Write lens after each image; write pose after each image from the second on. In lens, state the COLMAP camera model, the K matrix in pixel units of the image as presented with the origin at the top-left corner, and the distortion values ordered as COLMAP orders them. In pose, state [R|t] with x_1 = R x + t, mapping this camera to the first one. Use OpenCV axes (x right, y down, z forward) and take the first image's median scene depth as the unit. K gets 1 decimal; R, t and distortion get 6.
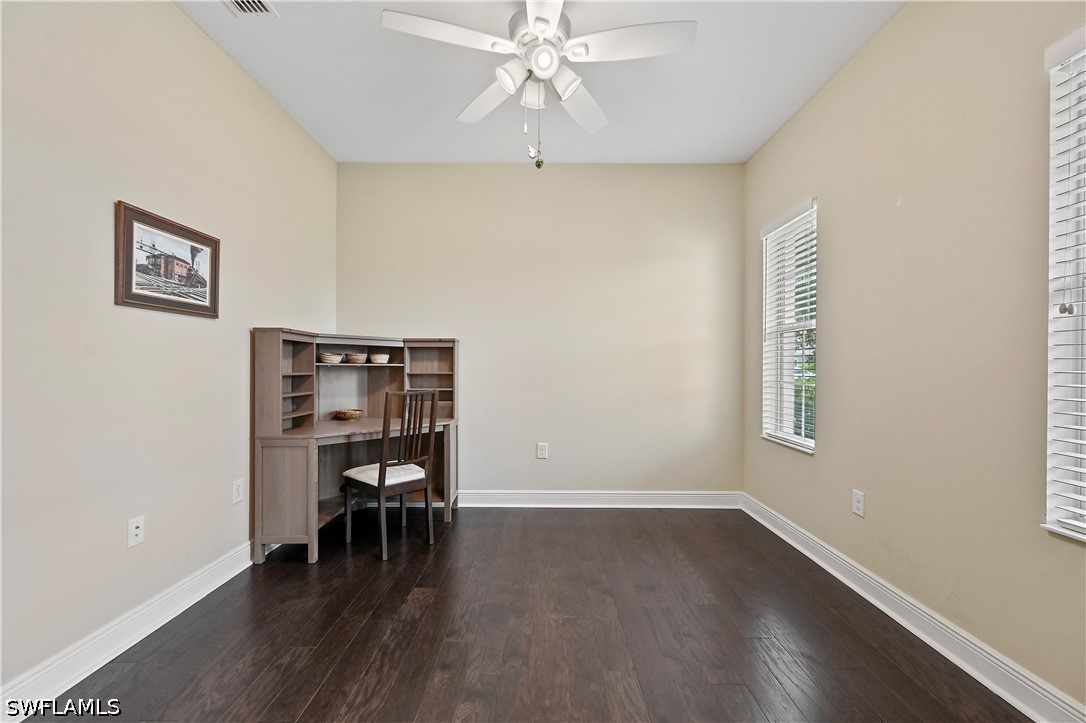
lens RADIAL K [[433.9, 0, 543.9], [0, 433.9, 367.6], [0, 0, 1]] dist [0.007806, -0.002451]
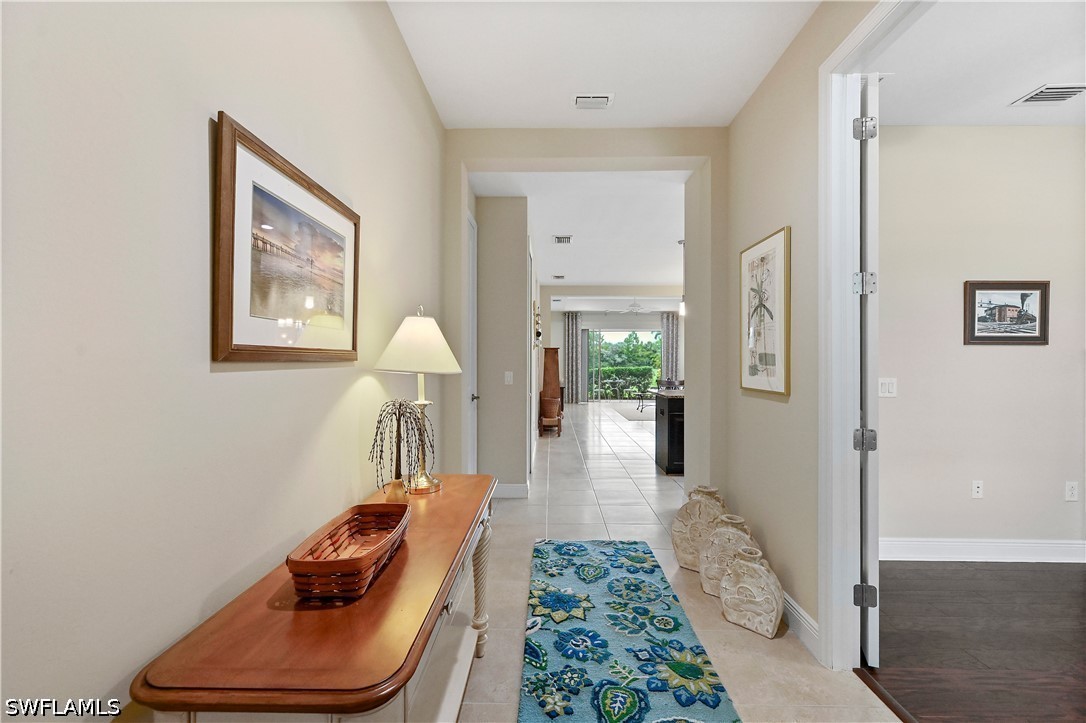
lens RADIAL K [[433.9, 0, 545.5], [0, 433.9, 362.6], [0, 0, 1]] dist [0.007806, -0.002451]
pose [[-0.001927, -0.004570, -0.999988, 0.460134], [-0.007536, 0.999961, -0.004556, -0.041597], [0.999970, 0.007527, -0.001961, -0.396417]]
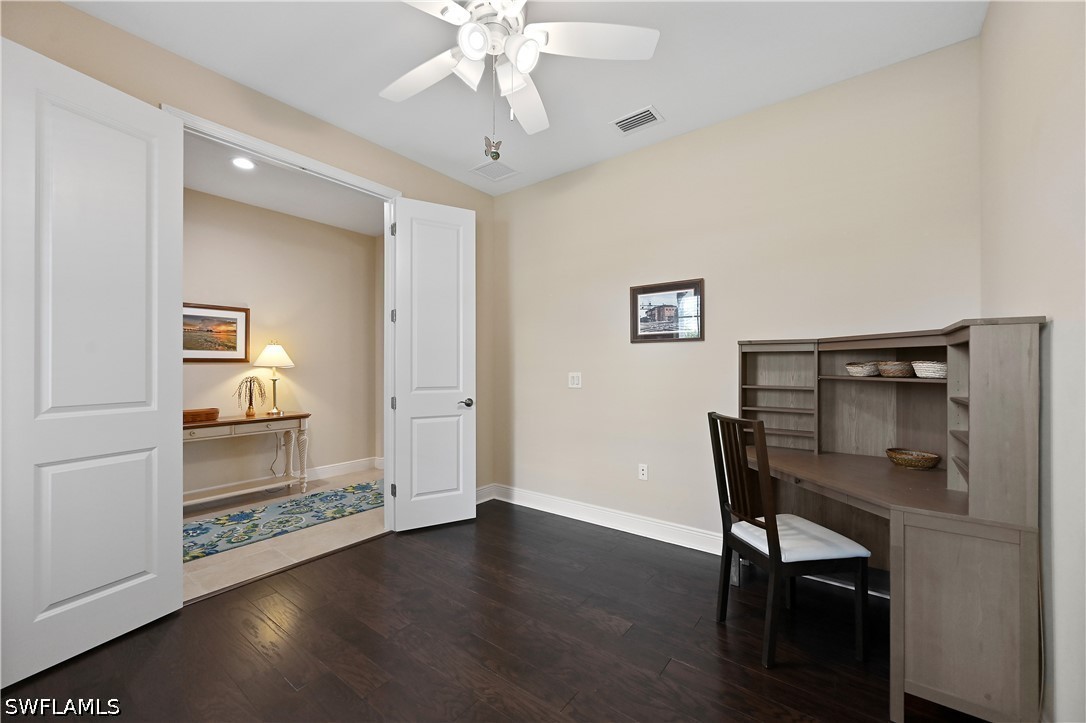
lens RADIAL K [[433.9, 0, 547.4], [0, 433.9, 364.2], [0, 0, 1]] dist [0.007806, -0.002451]
pose [[-0.595493, -0.004119, -0.803350, 0.505150], [-0.001438, 0.999991, -0.004062, -0.033677], [0.803359, -0.001263, -0.595494, 1.282752]]
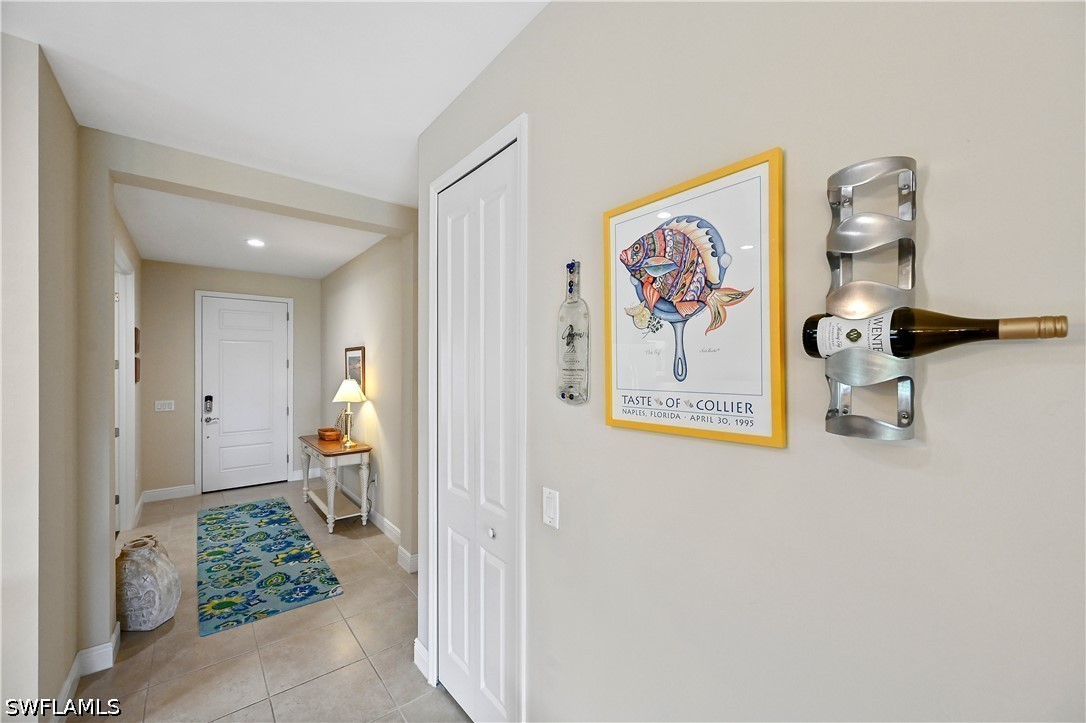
lens RADIAL K [[433.9, 0, 547.2], [0, 433.9, 368.1], [0, 0, 1]] dist [0.007806, -0.002451]
pose [[-0.640958, -0.016222, 0.767404, -2.103757], [-0.005328, 0.999847, 0.016685, -0.197273], [-0.767557, 0.006606, -0.640946, -0.079477]]
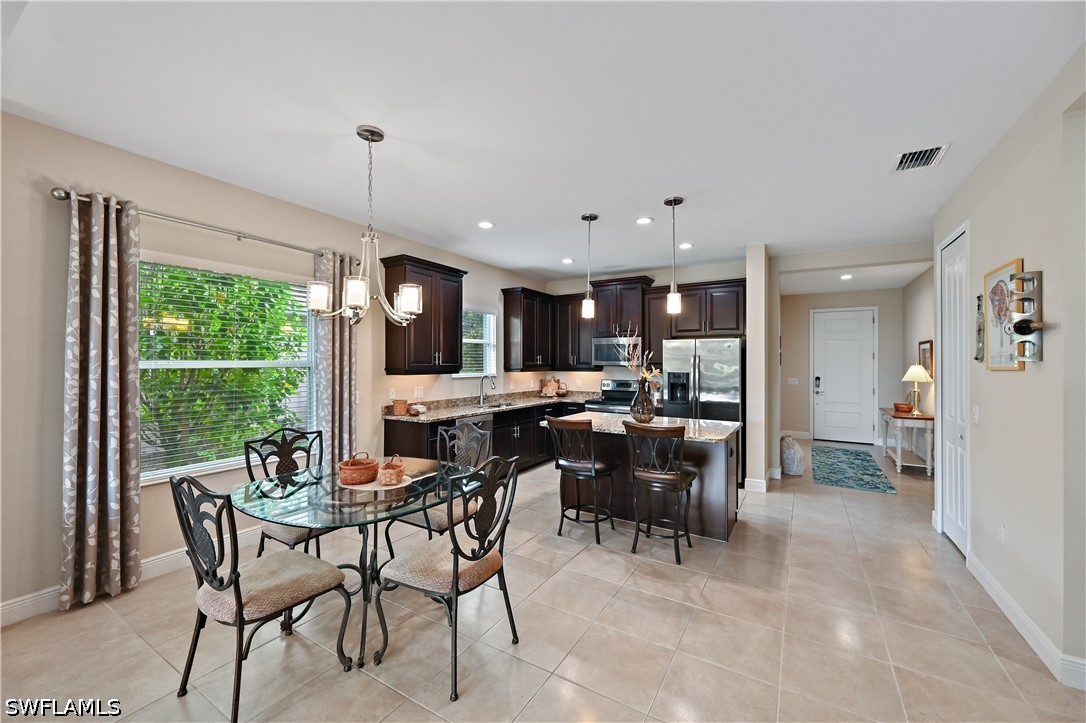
lens RADIAL K [[433.9, 0, 538.7], [0, 433.9, 358.0], [0, 0, 1]] dist [0.007806, -0.002451]
pose [[0.509457, 0.002375, 0.860493, -3.451585], [0.003980, 0.999979, -0.005116, -0.147362], [-0.860487, 0.006031, 0.509437, -0.029838]]
